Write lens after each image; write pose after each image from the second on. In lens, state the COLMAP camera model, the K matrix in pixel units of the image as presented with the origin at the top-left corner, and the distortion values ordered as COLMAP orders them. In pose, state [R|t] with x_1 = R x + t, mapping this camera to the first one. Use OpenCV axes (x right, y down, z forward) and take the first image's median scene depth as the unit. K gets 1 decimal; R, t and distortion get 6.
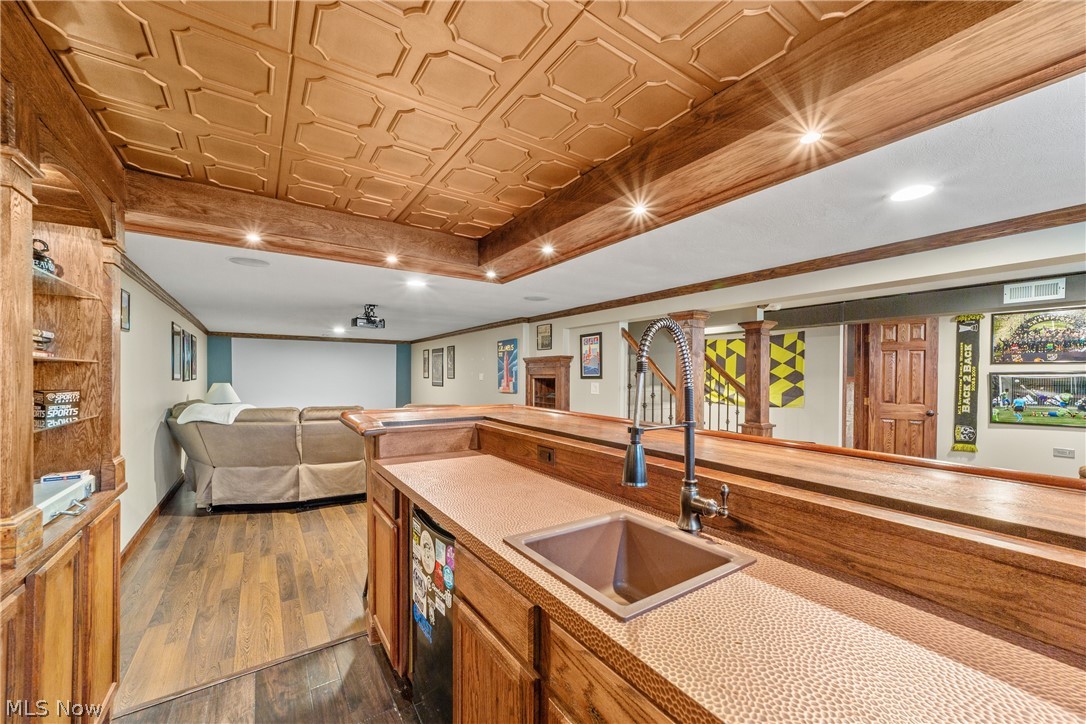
lens RADIAL K [[420.6, 0, 543.1], [0, 420.6, 372.7], [0, 0, 1]] dist [-0.012621, 0.003235]
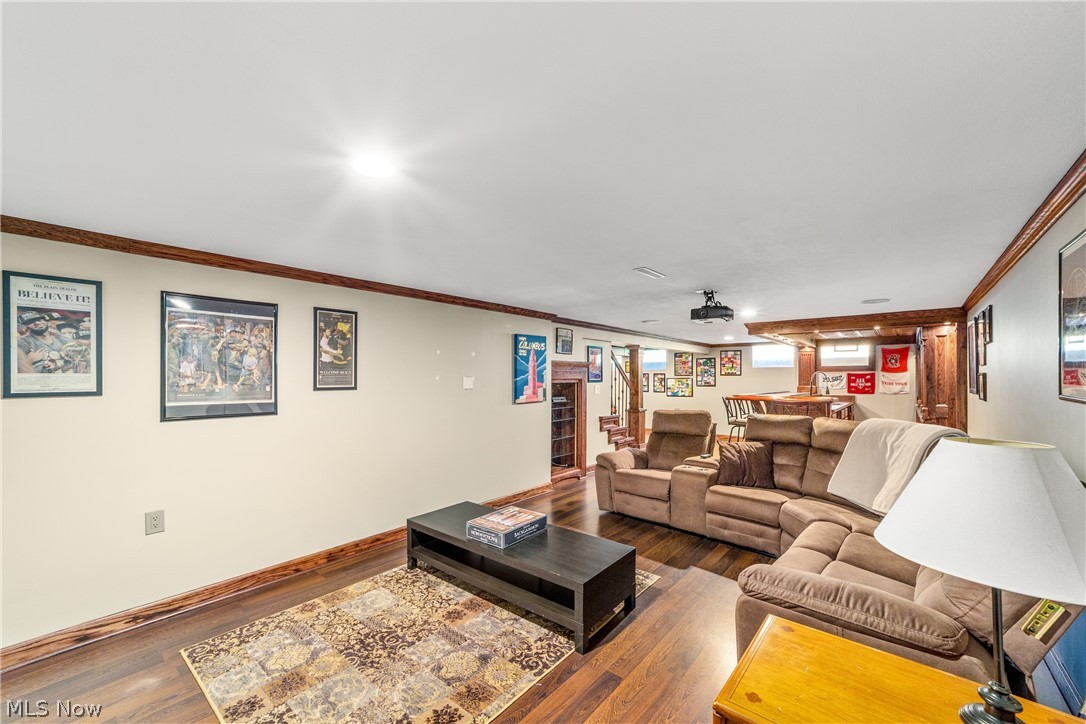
lens RADIAL K [[420.6, 0, 547.2], [0, 420.6, 376.5], [0, 0, 1]] dist [-0.012621, 0.003235]
pose [[-0.265693, -0.001877, 0.964056, -1.078634], [-0.007665, 0.999971, -0.000166, -0.001402], [-0.964027, -0.007434, -0.265700, 1.493747]]
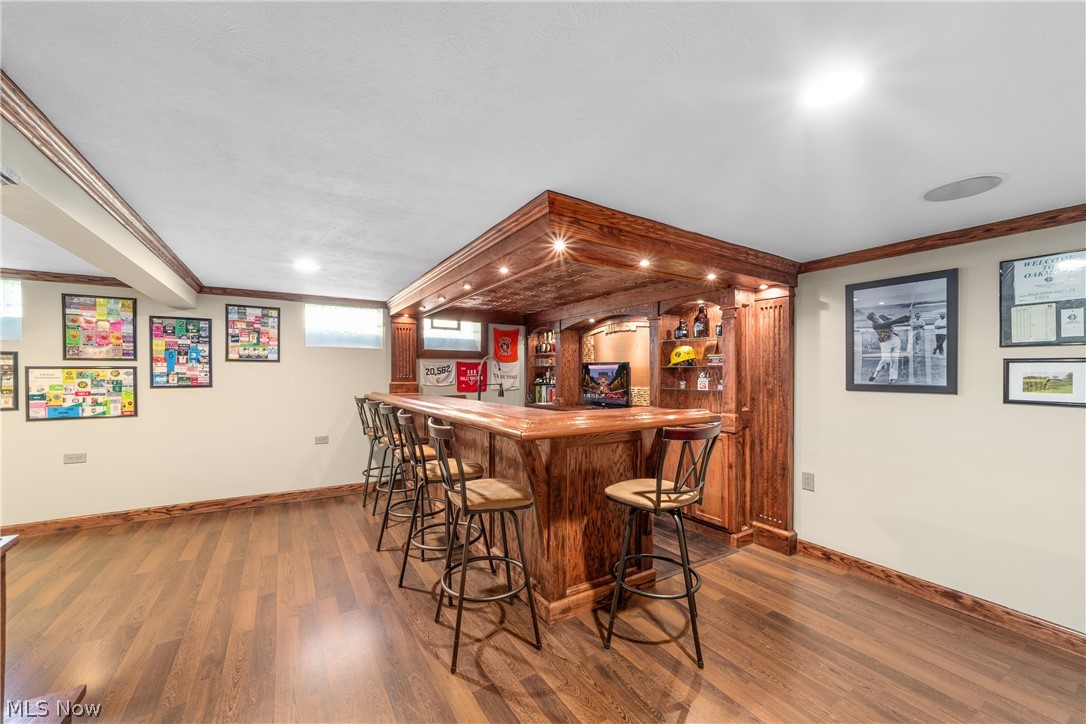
lens RADIAL K [[420.6, 0, 546.2], [0, 420.6, 373.9], [0, 0, 1]] dist [-0.012621, 0.003235]
pose [[-0.999423, -0.009110, 0.032709, -0.066324], [-0.009160, 0.999957, -0.001392, 0.007523], [-0.032695, -0.001691, -0.999464, 1.004536]]
